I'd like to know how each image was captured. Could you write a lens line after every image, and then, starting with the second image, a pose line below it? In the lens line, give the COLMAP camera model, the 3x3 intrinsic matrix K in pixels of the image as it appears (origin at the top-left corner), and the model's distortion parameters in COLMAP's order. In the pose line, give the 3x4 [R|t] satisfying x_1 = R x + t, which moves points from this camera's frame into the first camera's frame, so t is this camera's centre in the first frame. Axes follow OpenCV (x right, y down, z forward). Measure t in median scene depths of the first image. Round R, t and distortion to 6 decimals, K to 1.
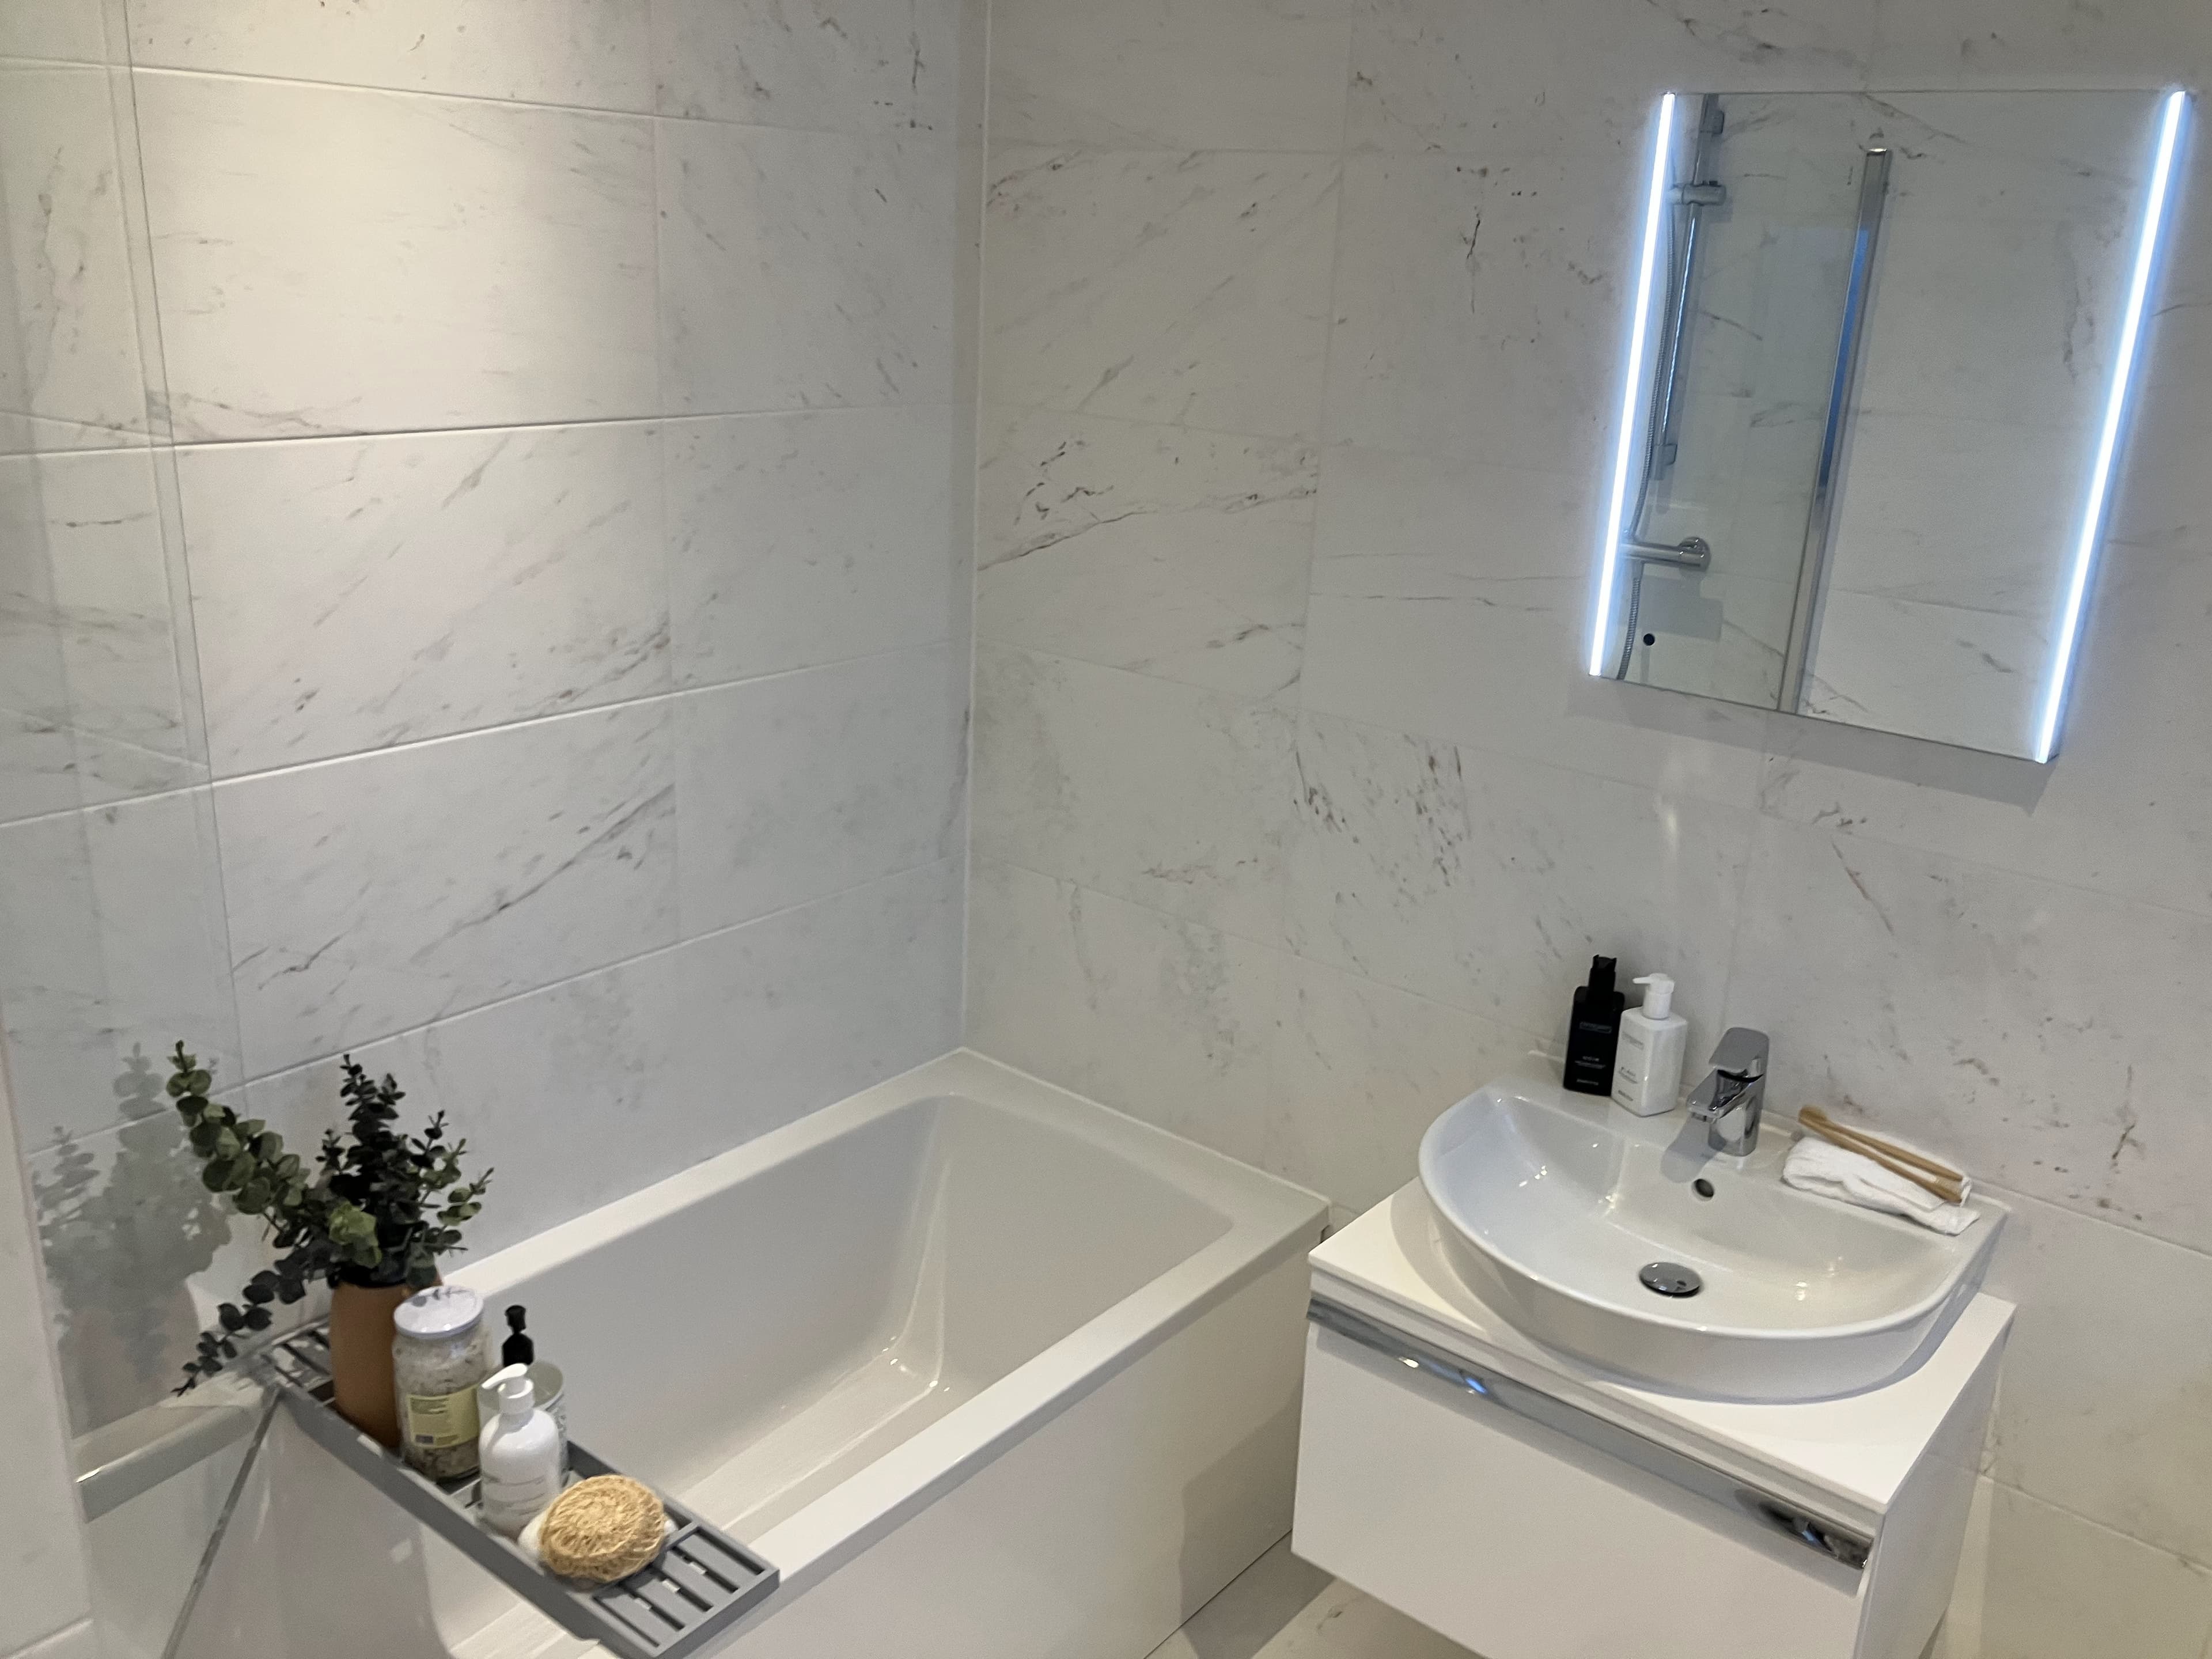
lens RADIAL K [[1816.6, 0, 1104.3], [0, 1816.6, 839.1], [0, 0, 1]] dist [0.038683, -0.046640]
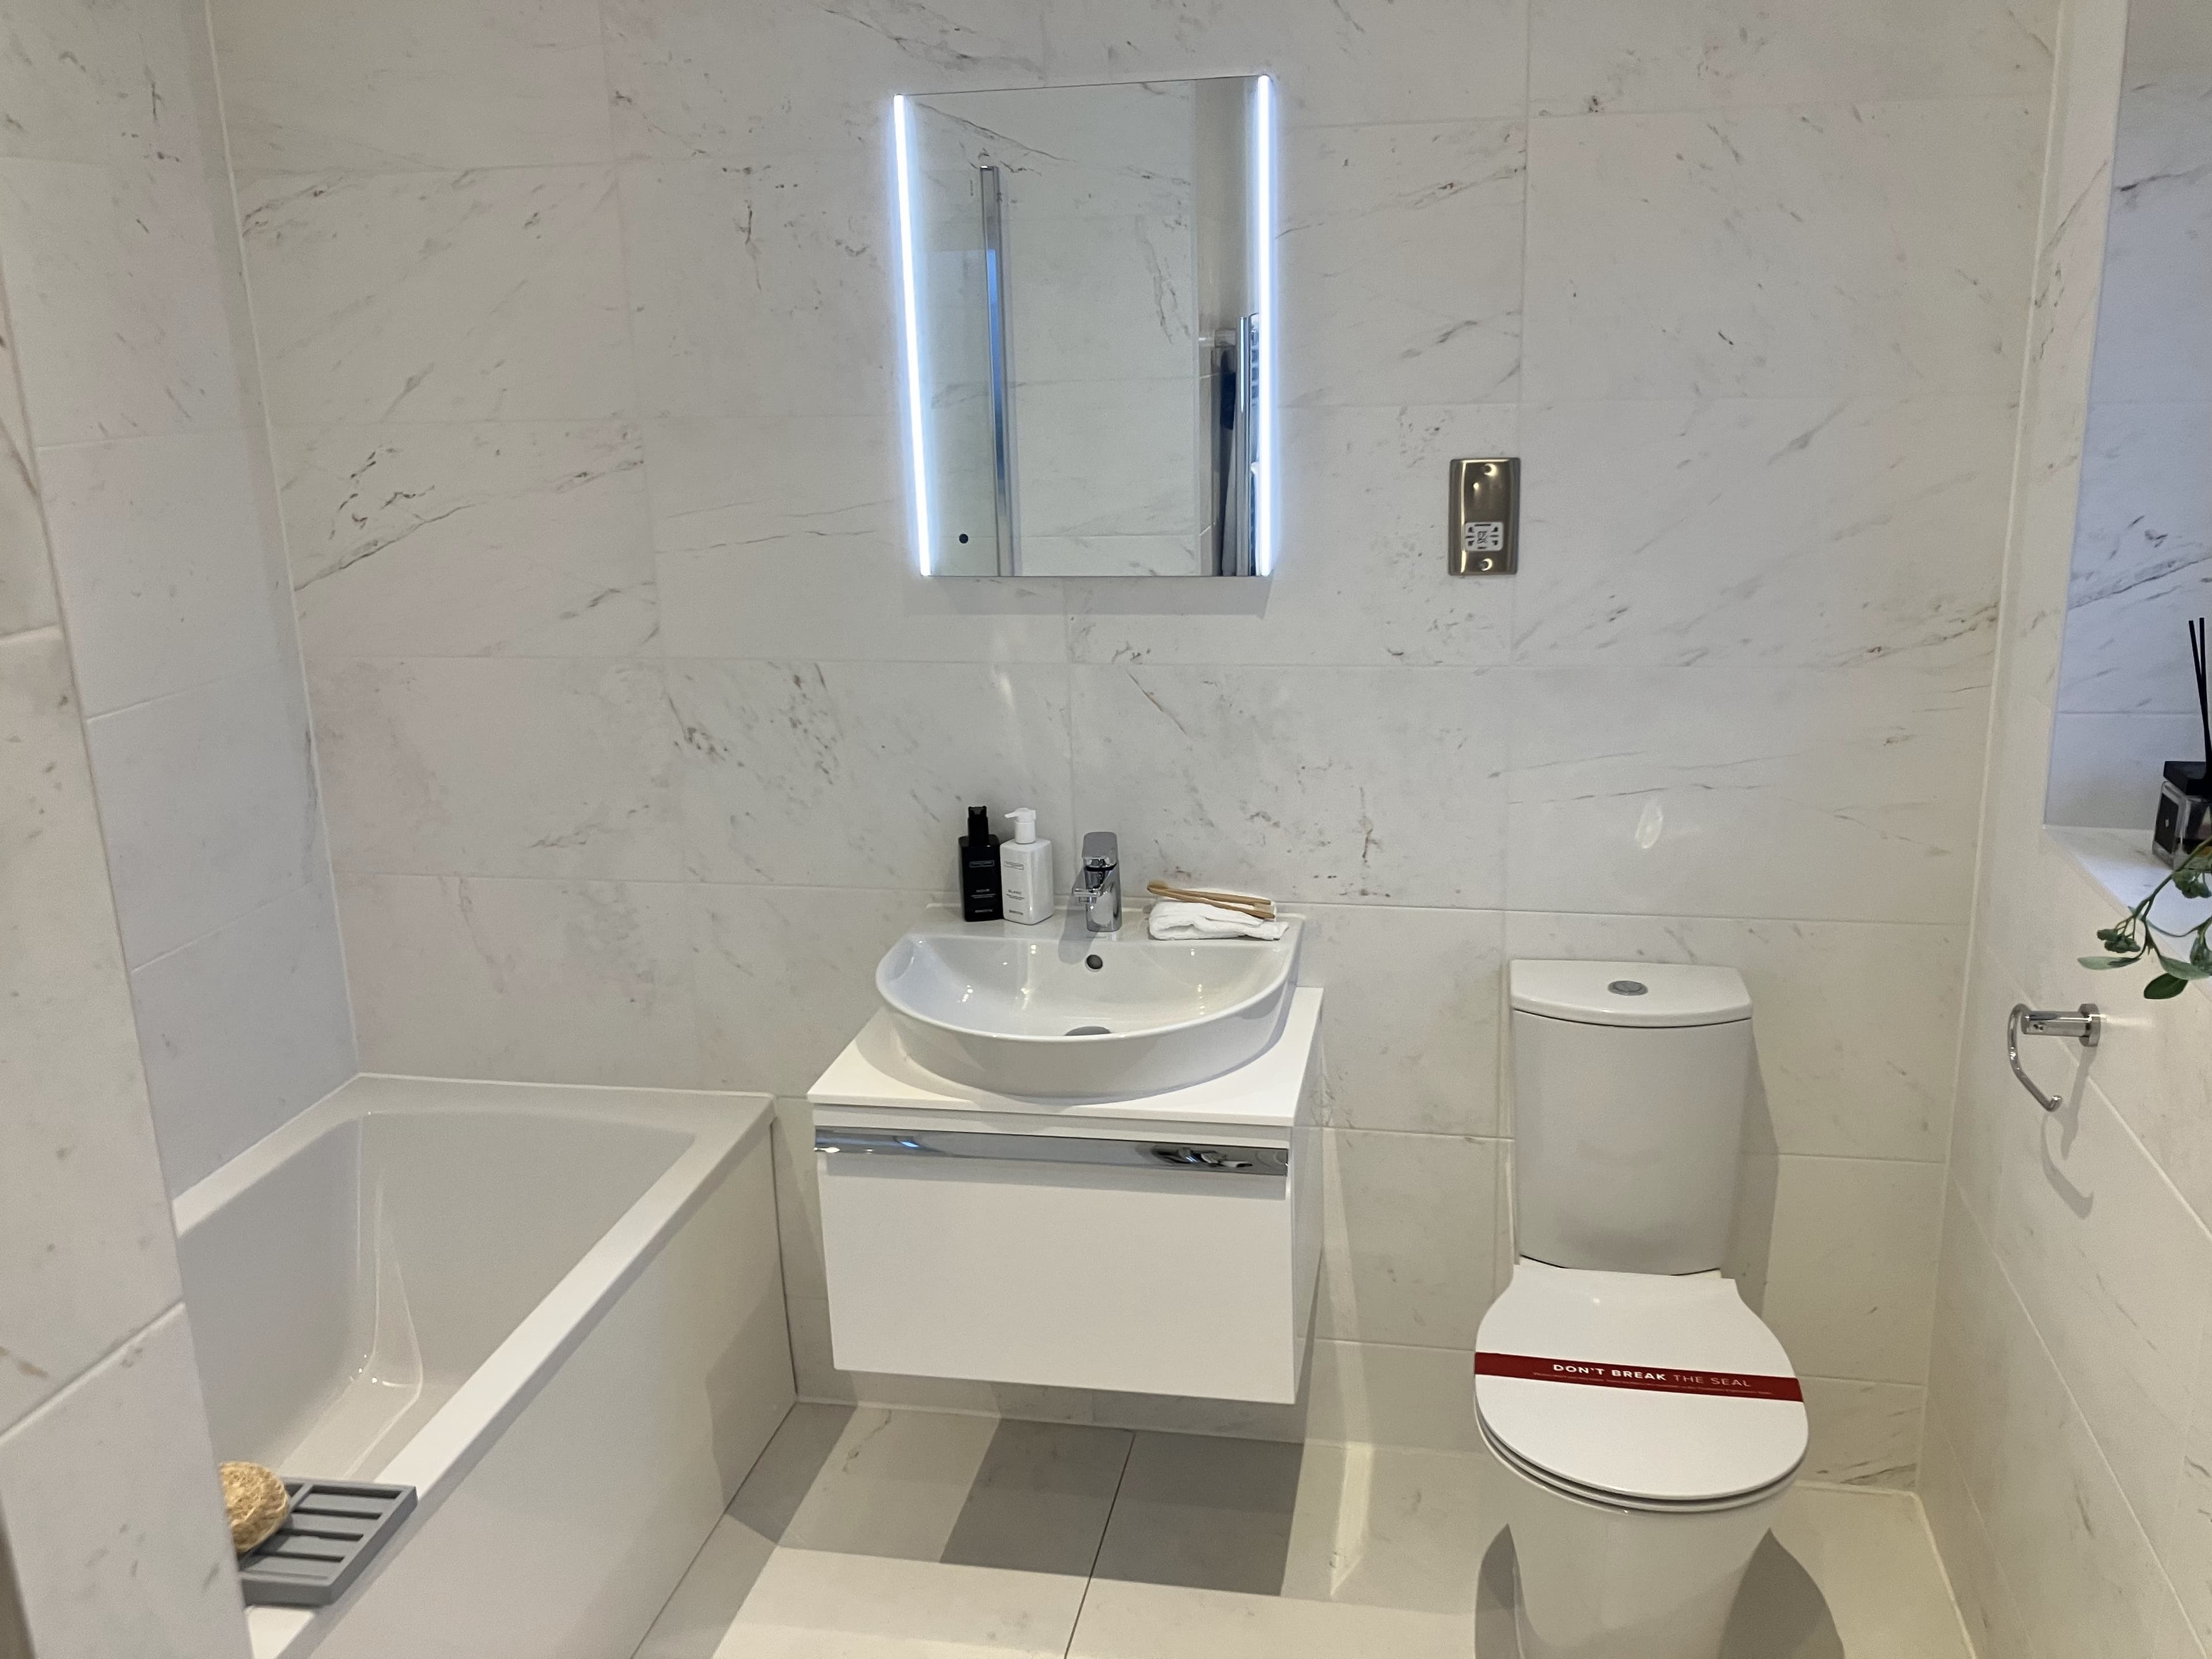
lens RADIAL K [[1816.6, 0, 1105.4], [0, 1816.6, 837.1], [0, 0, 1]] dist [0.038683, -0.046640]
pose [[0.879739, -0.195281, 0.433502, -0.168568], [0.212085, 0.977202, 0.009801, 0.086140], [-0.425533, 0.083317, 0.901099, -0.118418]]
